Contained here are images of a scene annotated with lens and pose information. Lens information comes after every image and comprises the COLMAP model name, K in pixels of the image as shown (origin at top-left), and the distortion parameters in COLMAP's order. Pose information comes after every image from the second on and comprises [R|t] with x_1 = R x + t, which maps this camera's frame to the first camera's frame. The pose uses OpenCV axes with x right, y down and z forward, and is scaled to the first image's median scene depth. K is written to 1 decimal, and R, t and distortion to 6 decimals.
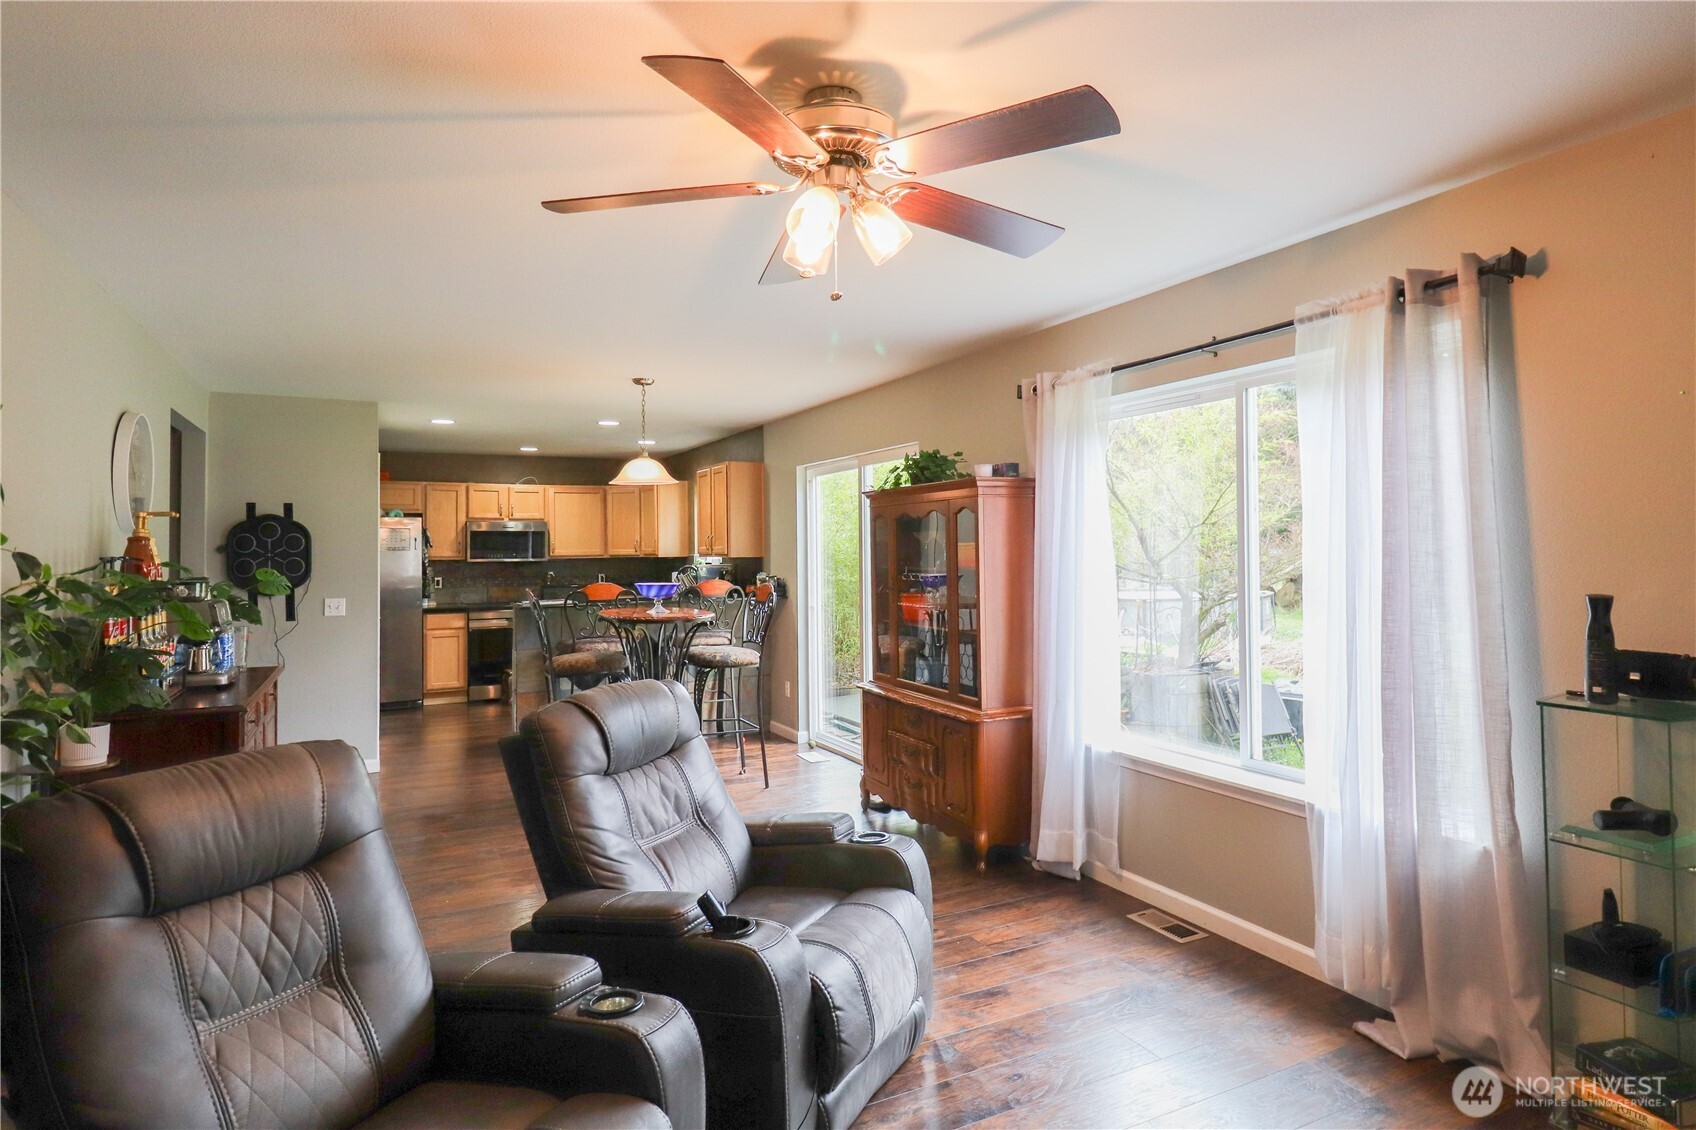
lens RADIAL K [[938.0, 0, 872.3], [0, 938.0, 545.3], [0, 0, 1]] dist [-0.000068, -0.000151]
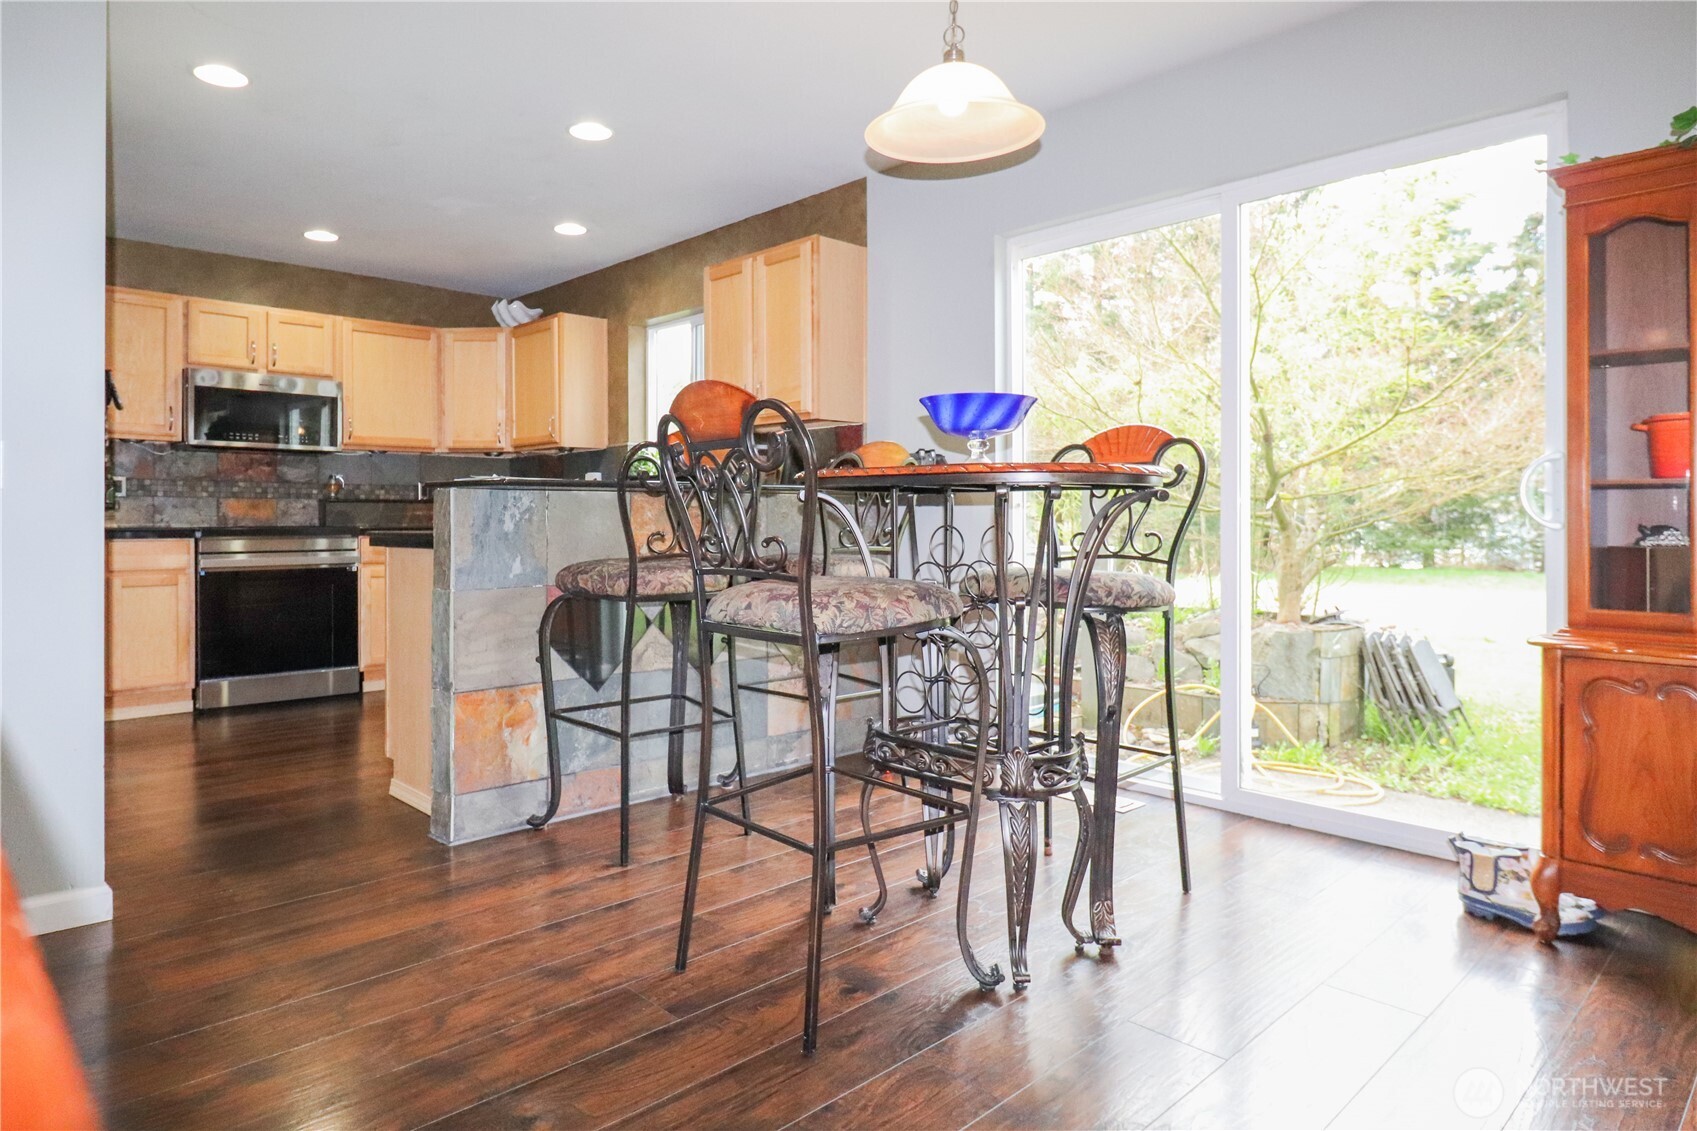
lens RADIAL K [[1002.0, 0, 804.3], [0, 1002.0, 520.0], [0, 0, 1]] dist [0.002008, 0.000505]
pose [[0.966696, 0.006745, 0.255839, -0.245868], [-0.008517, 0.999947, 0.005820, 0.054508], [-0.255786, -0.007805, 0.966702, 0.374700]]
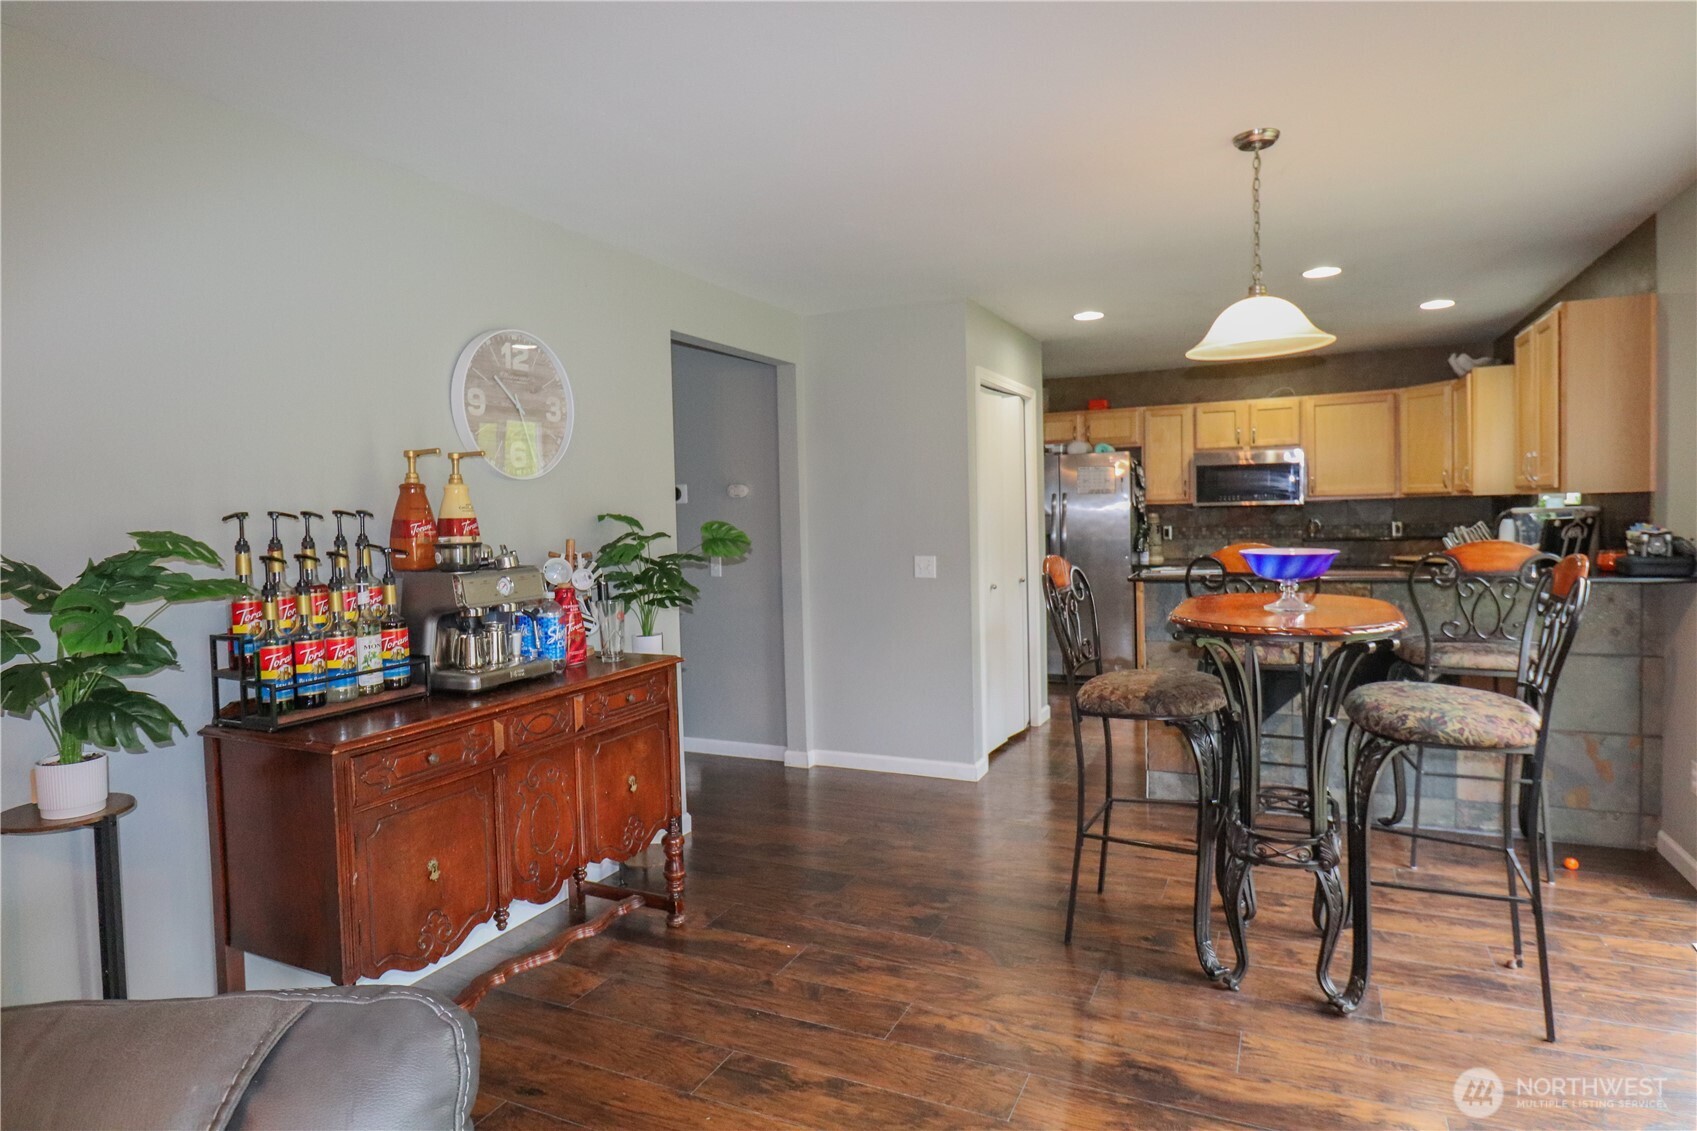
lens RADIAL K [[938.5, 0, 872.9], [0, 938.5, 545.8], [0, 0, 1]] dist [-0.000068, -0.000151]
pose [[0.616448, 0.021824, -0.787093, 0.014911], [0.026797, 0.998455, 0.048672, 0.005469], [0.786940, -0.051096, 0.614911, 0.319611]]
